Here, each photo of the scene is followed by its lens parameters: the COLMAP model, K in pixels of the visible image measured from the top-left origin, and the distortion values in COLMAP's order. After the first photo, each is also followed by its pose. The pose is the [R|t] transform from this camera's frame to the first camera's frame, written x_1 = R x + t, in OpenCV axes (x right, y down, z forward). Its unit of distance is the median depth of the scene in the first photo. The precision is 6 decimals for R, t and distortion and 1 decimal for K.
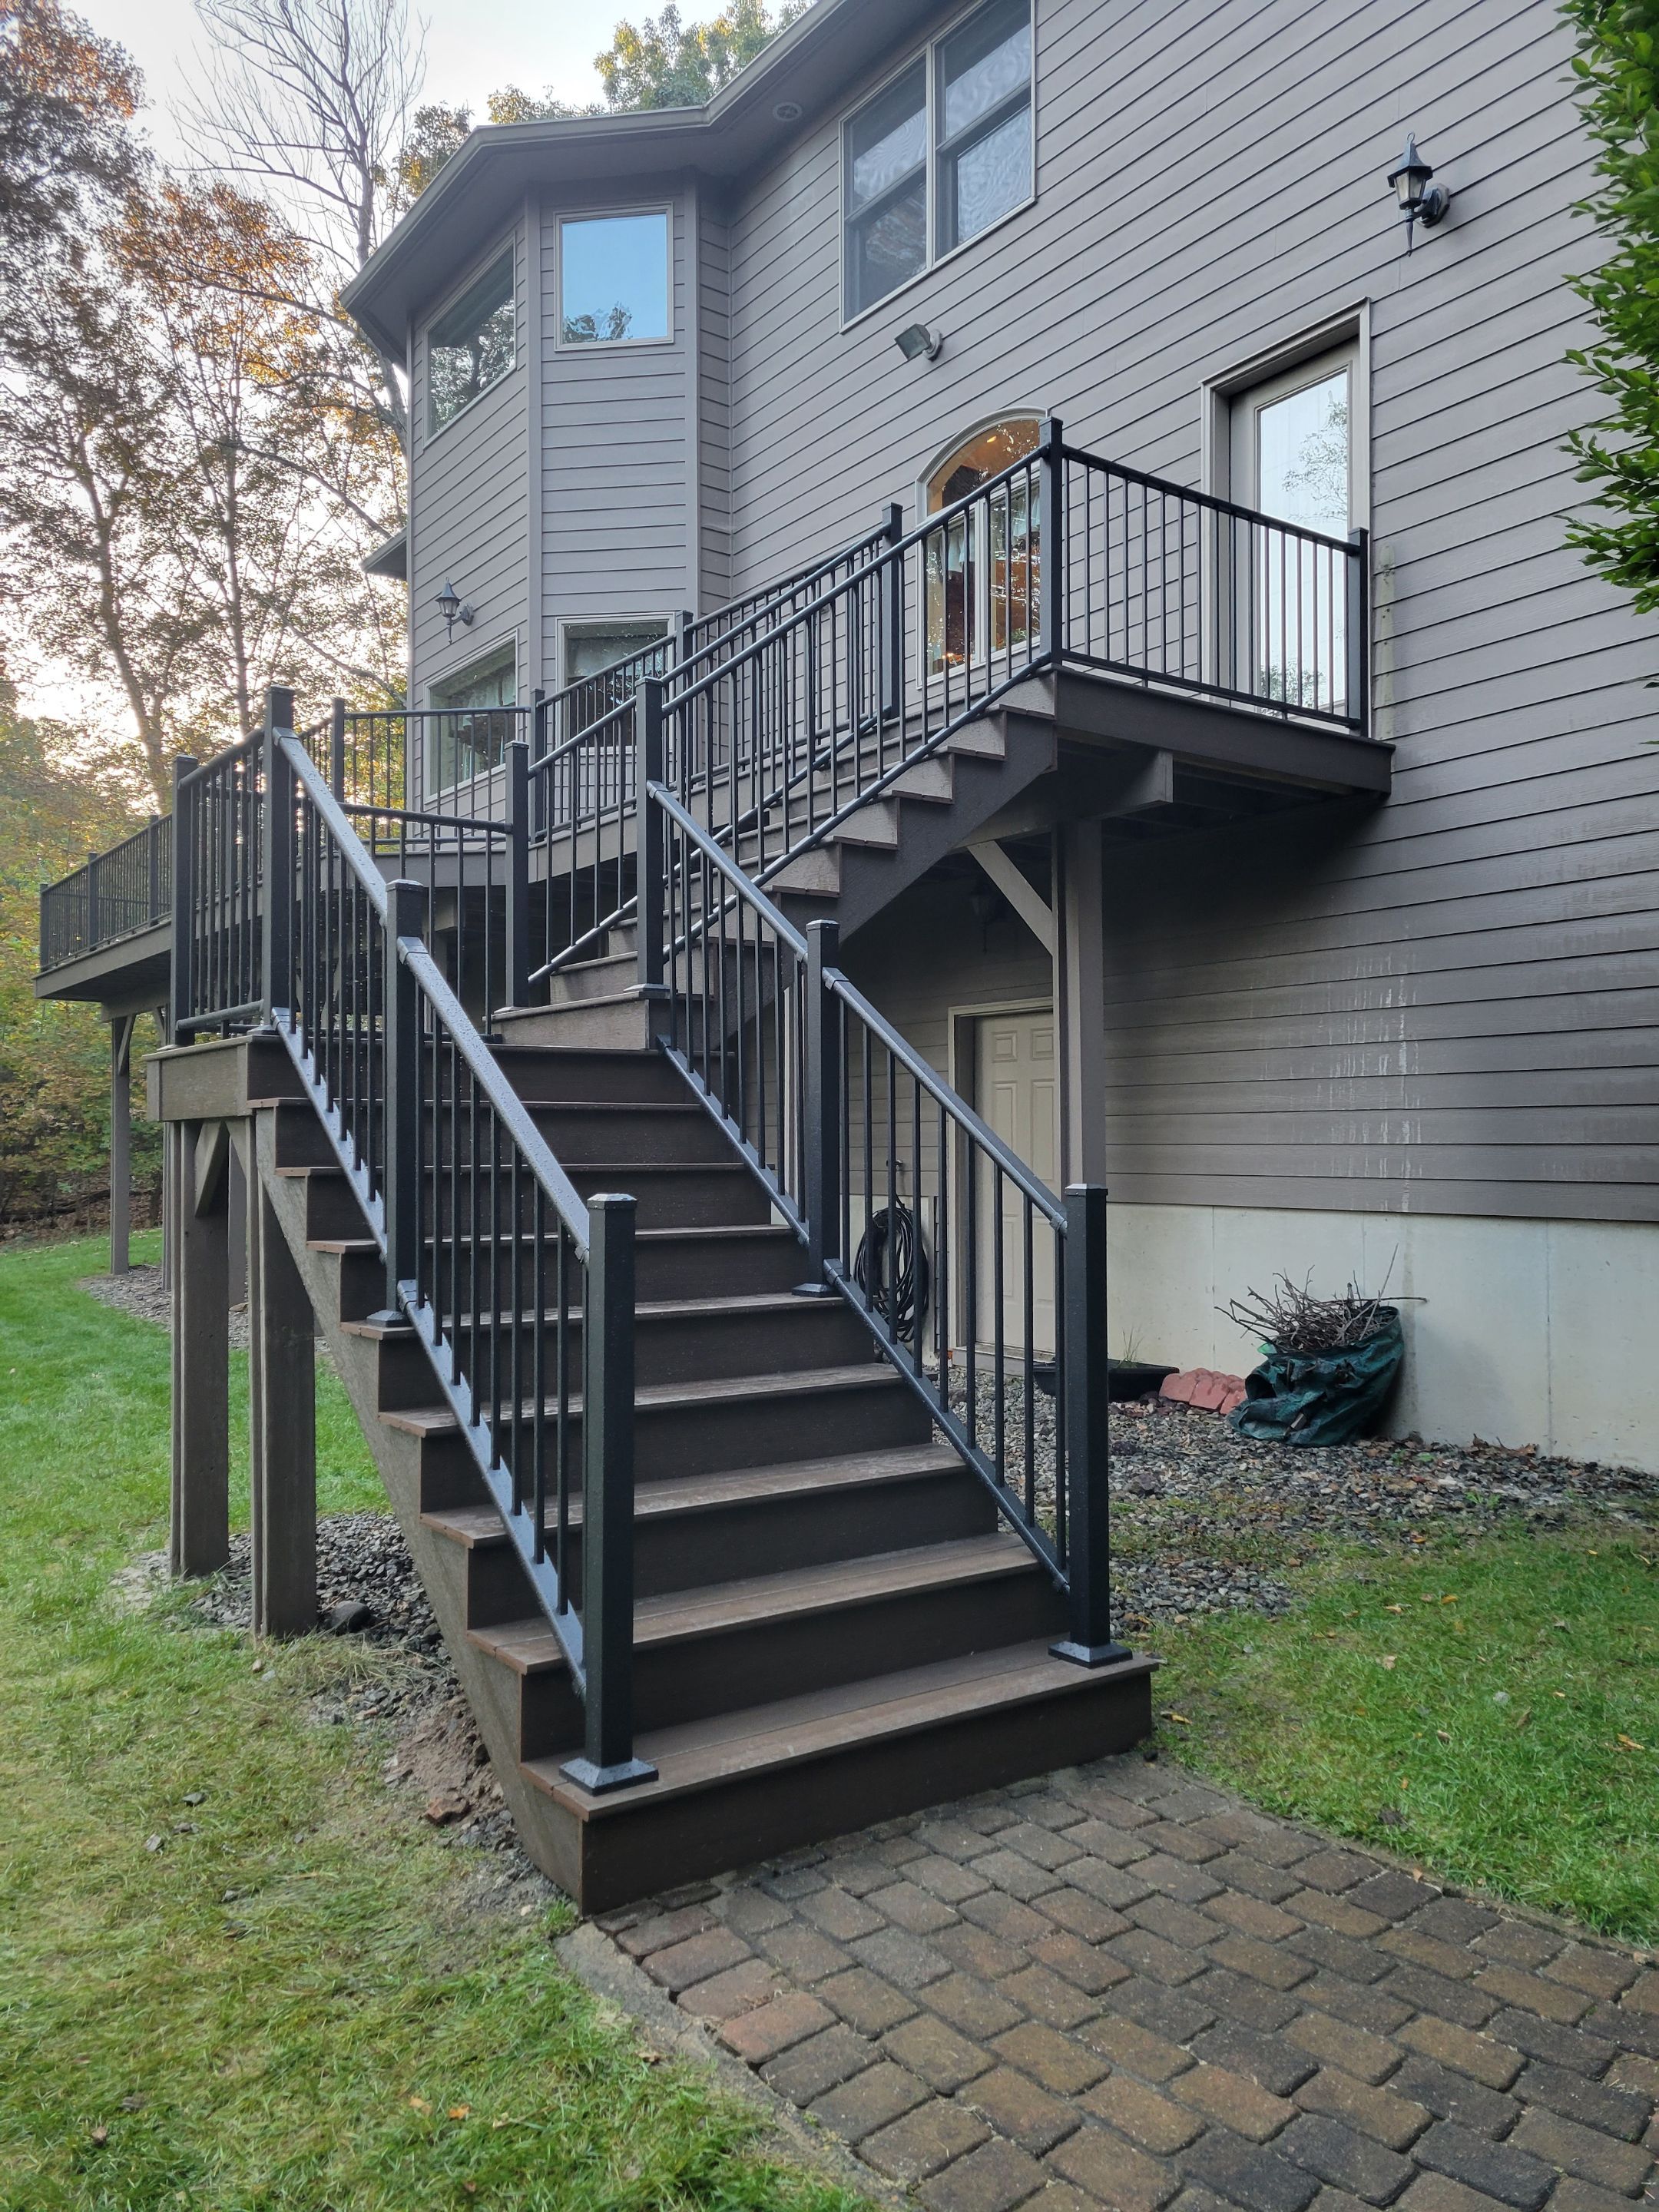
lens RADIAL K [[1655.5, 0, 821.8], [0, 1655.5, 1098.7], [0, 0, 1]] dist [0.055537, -0.038410]
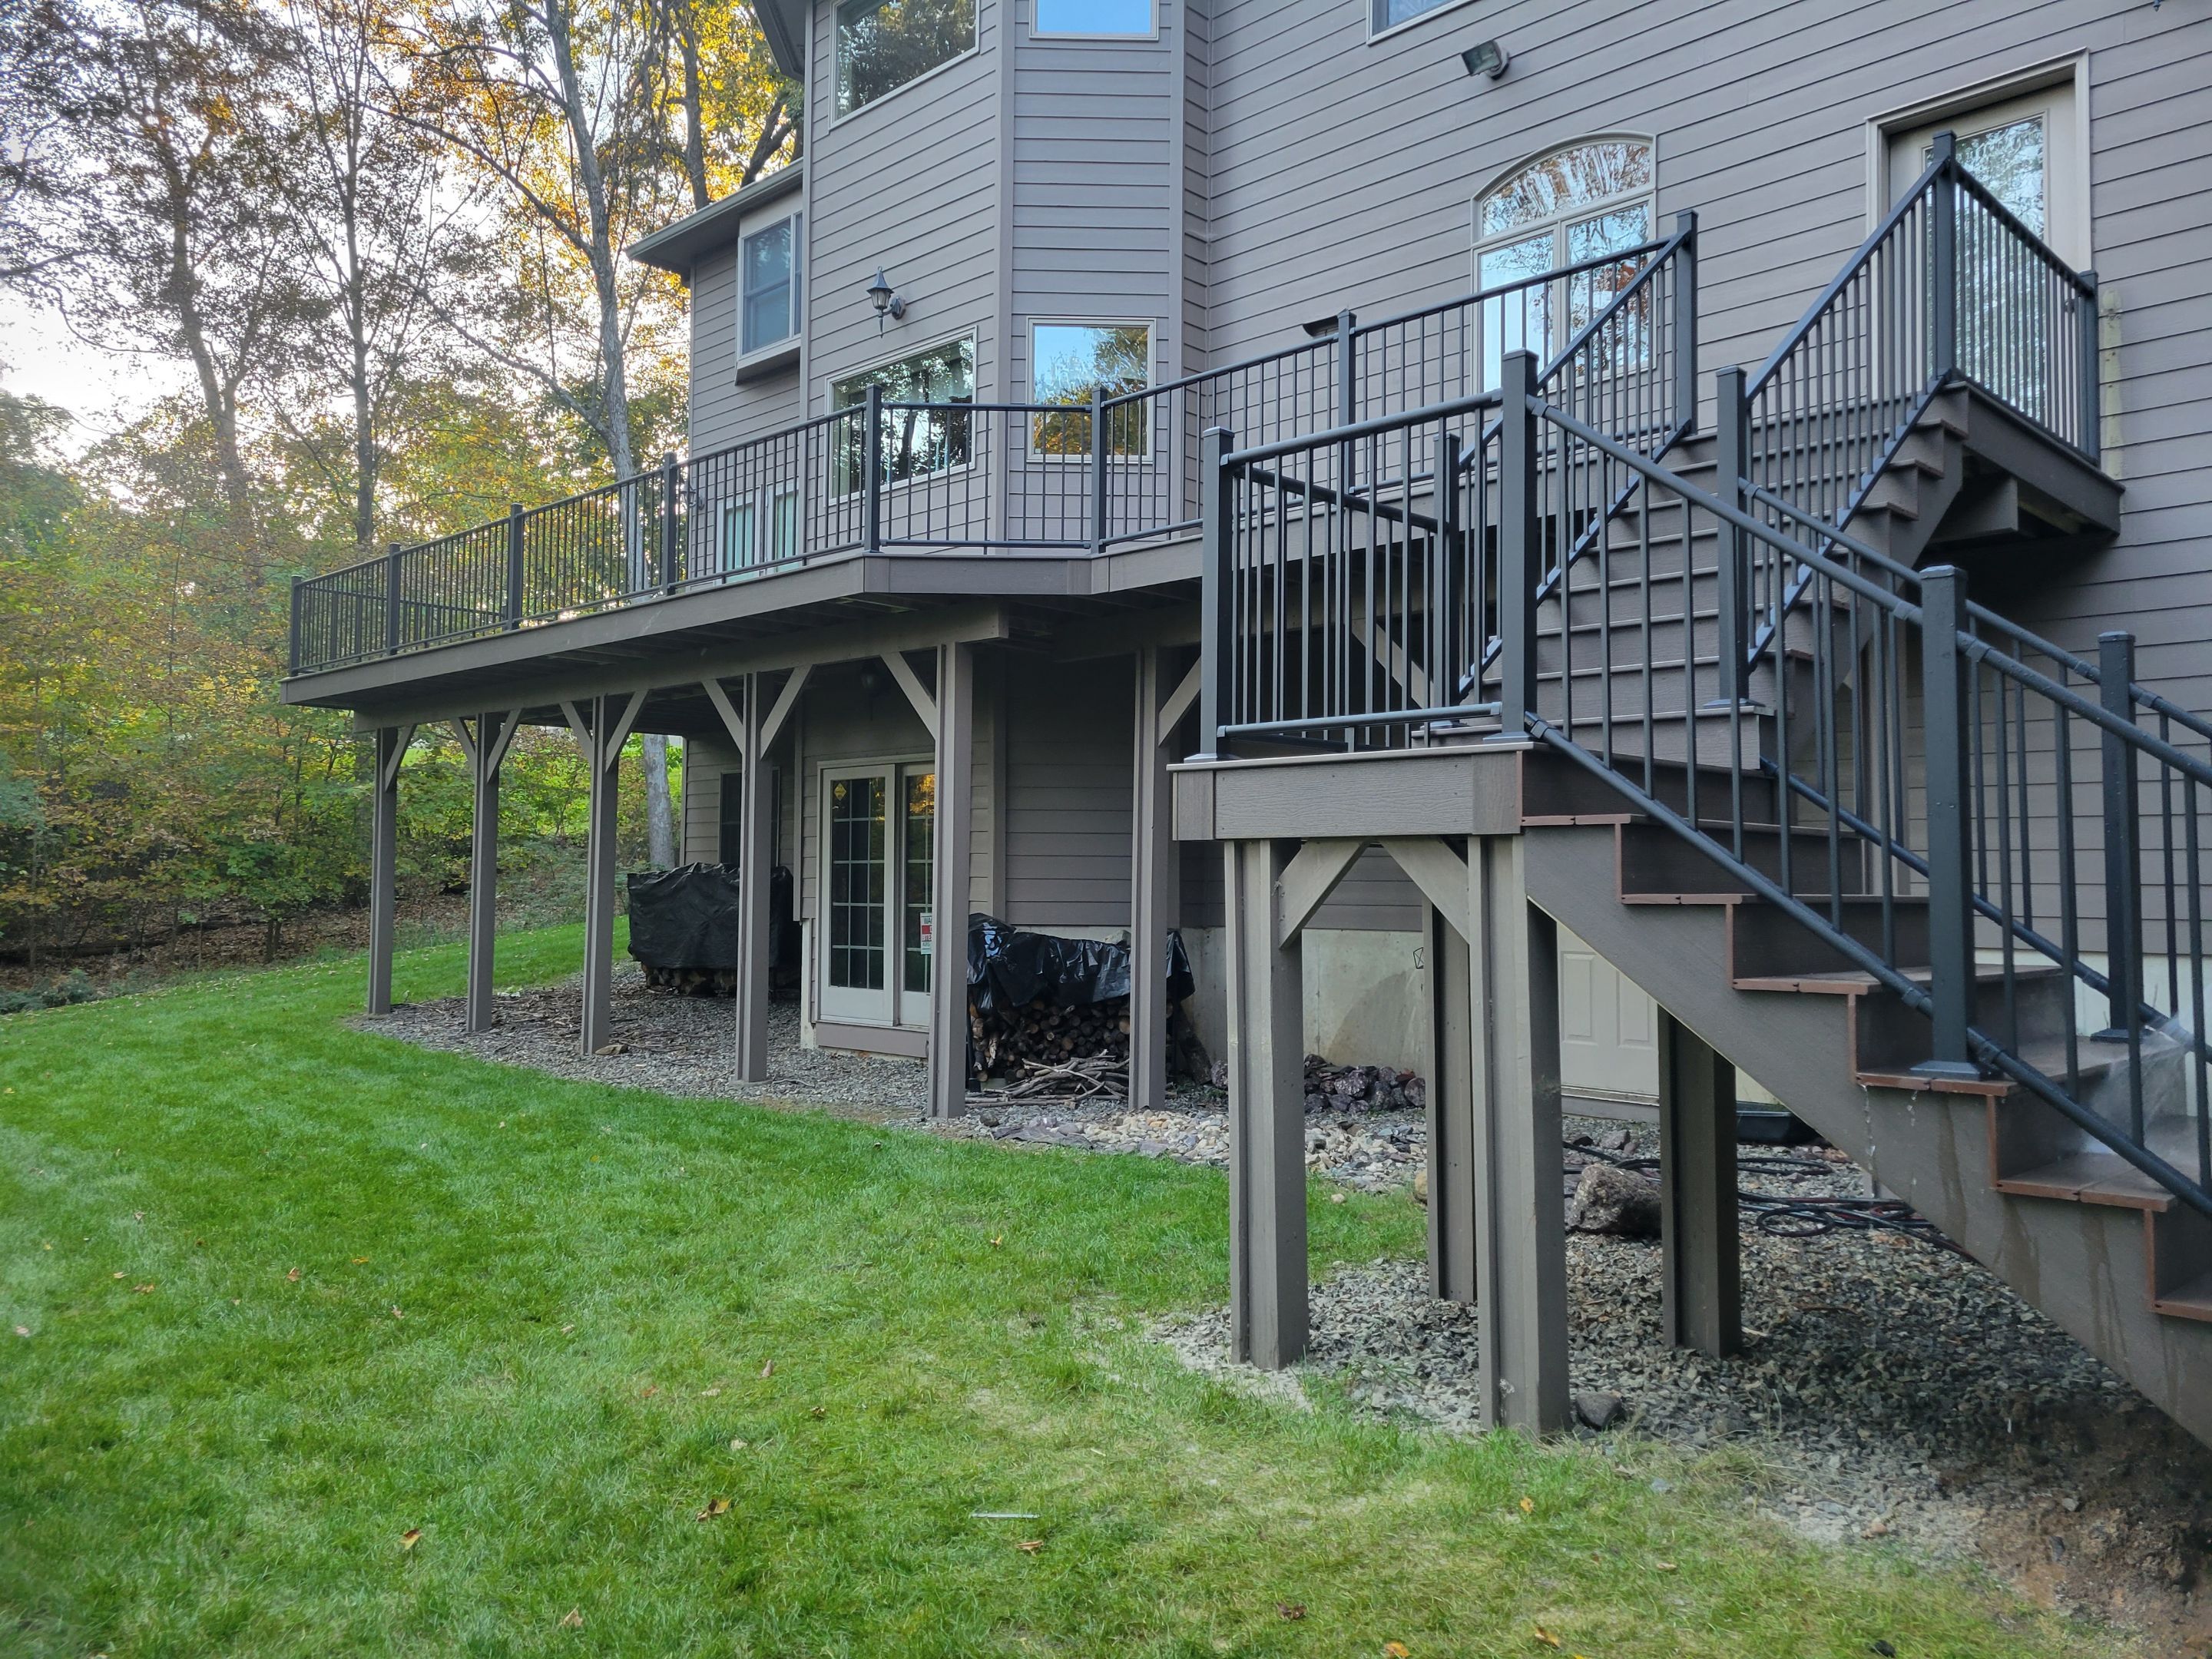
lens RADIAL K [[1657.5, 0, 1112.8], [0, 1657.5, 799.0], [0, 0, 1]] dist [0.038936, -0.007364]
pose [[0.985523, 0.018415, 0.168538, -0.426956], [-0.014953, 0.999651, -0.021788, 0.007962], [-0.168880, 0.018952, 0.985454, 0.106195]]
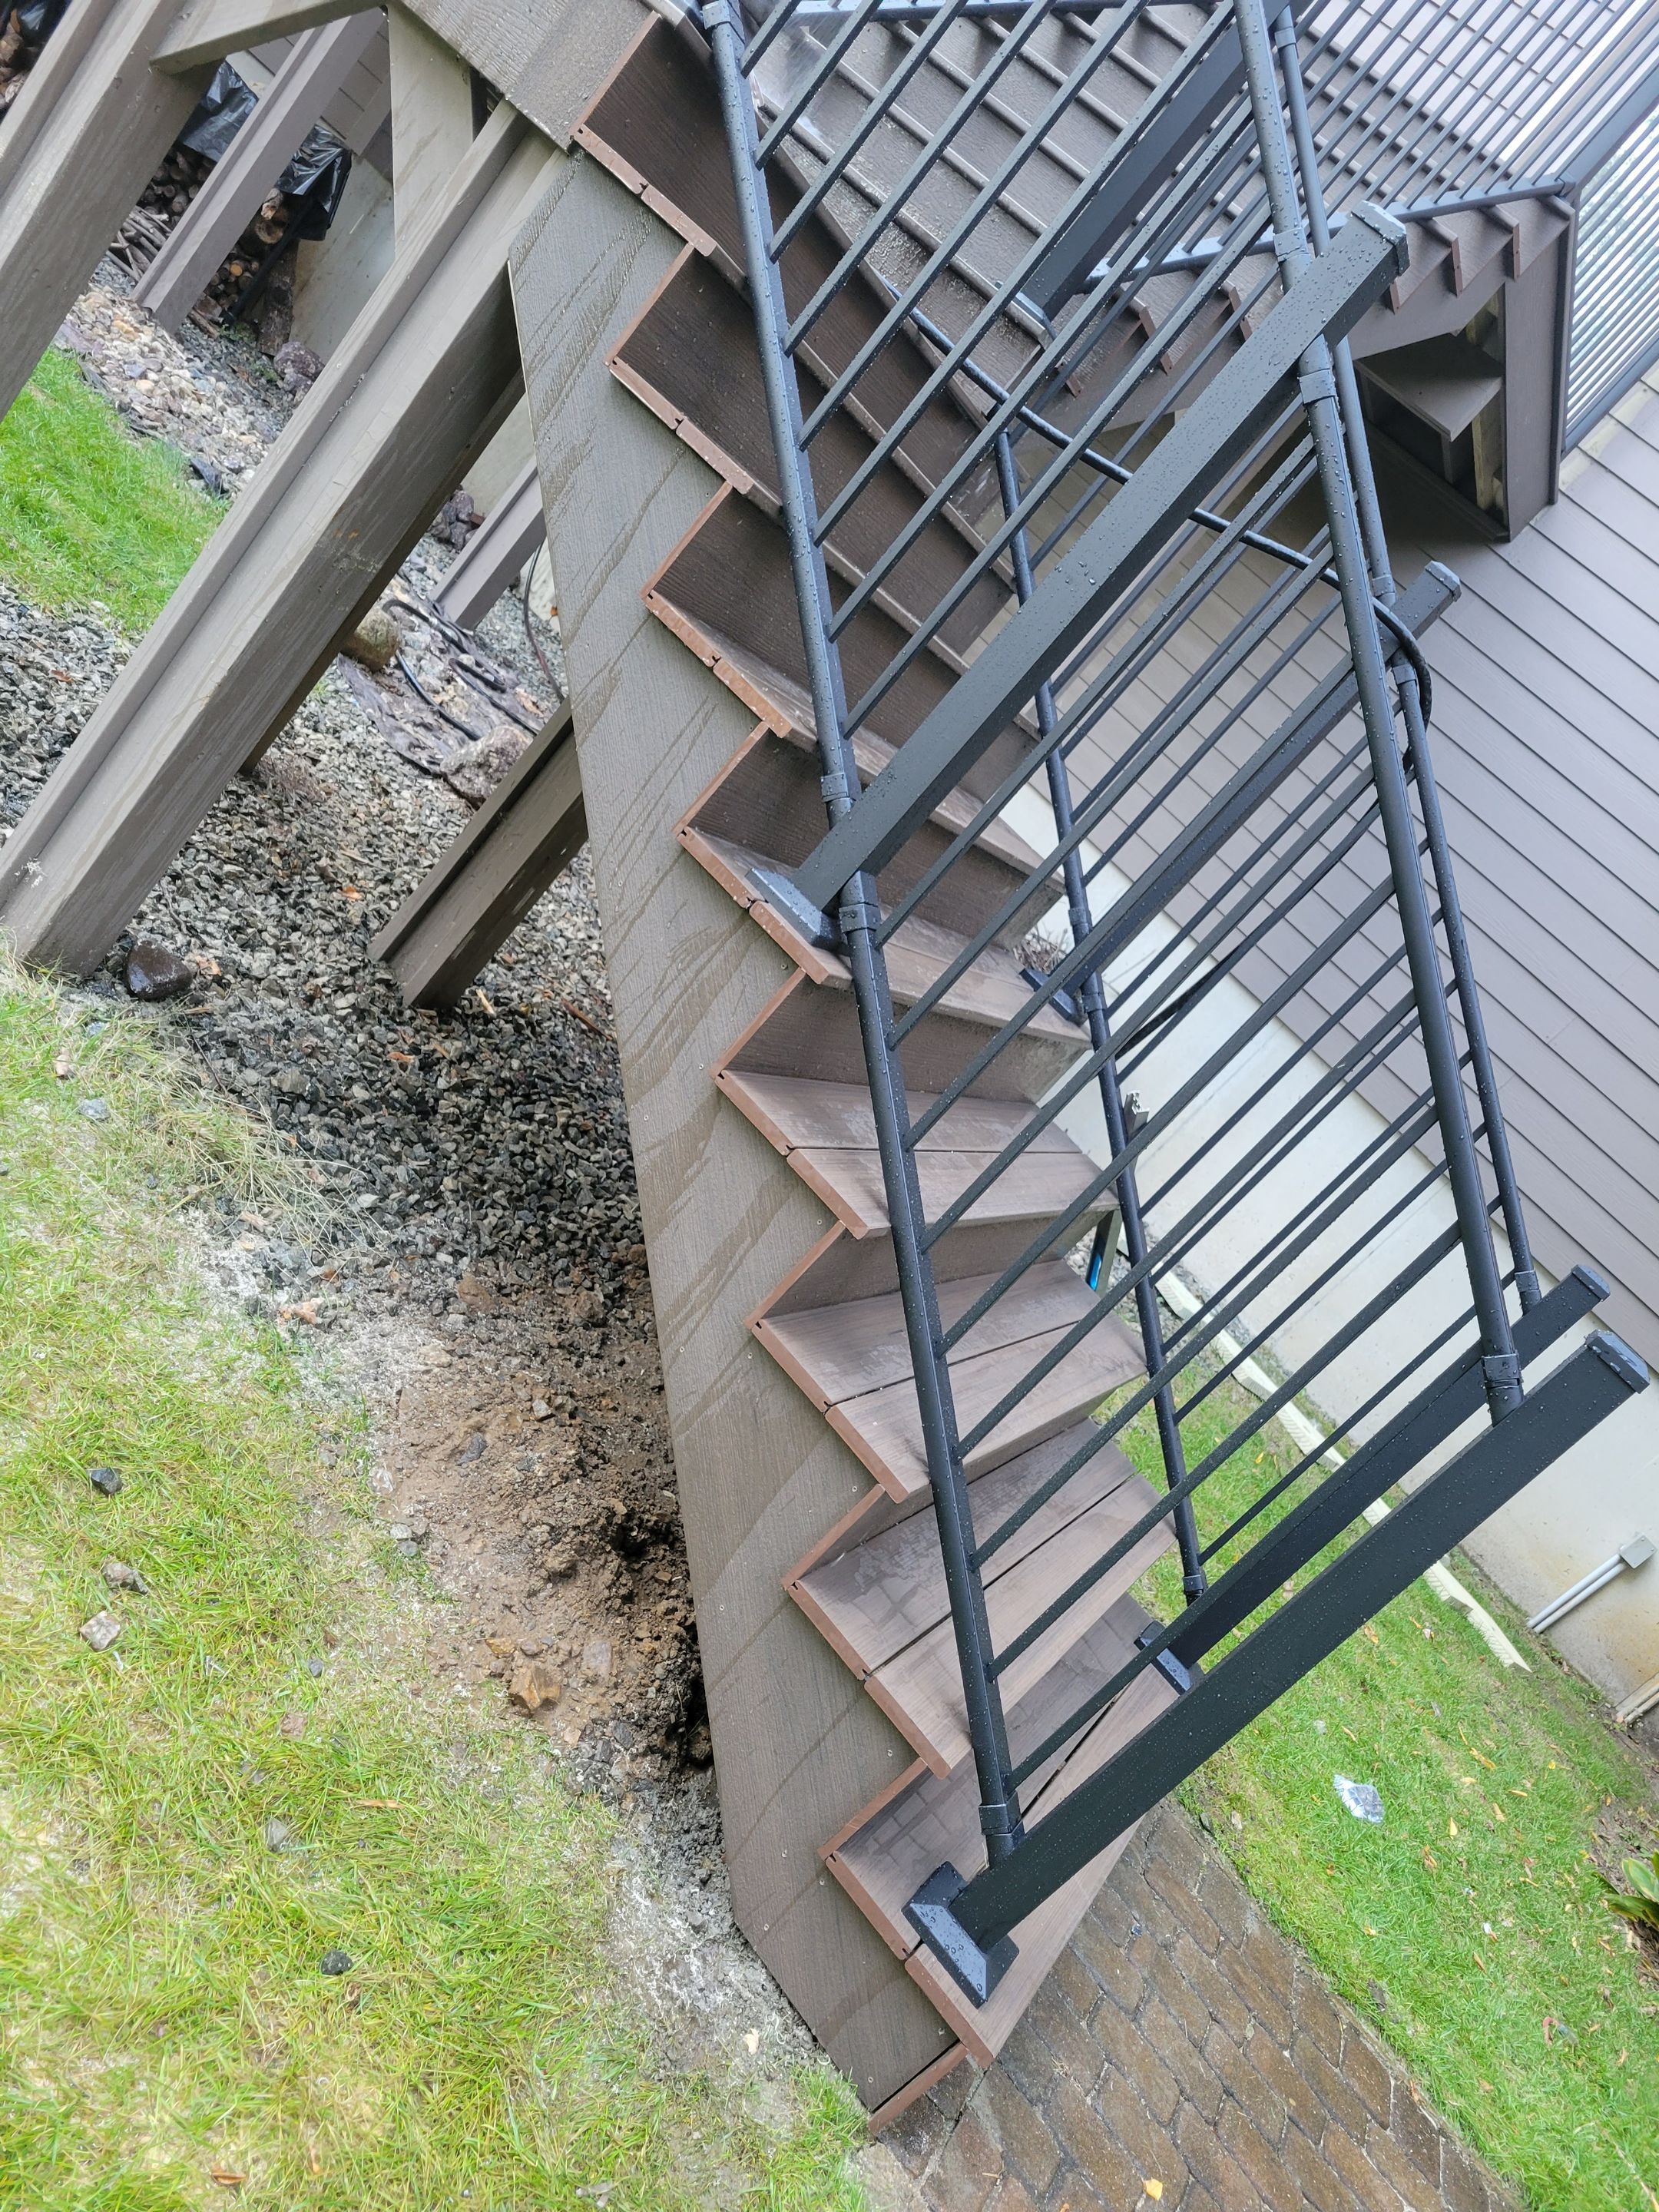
lens RADIAL K [[1657.5, 0, 818.6], [0, 1657.5, 1106.3], [0, 0, 1]] dist [0.038936, -0.007364]
pose [[0.697505, 0.426277, 0.576000, -0.278964], [-0.660413, 0.694367, 0.285849, 0.008249], [-0.278104, -0.579779, 0.765843, 0.269758]]
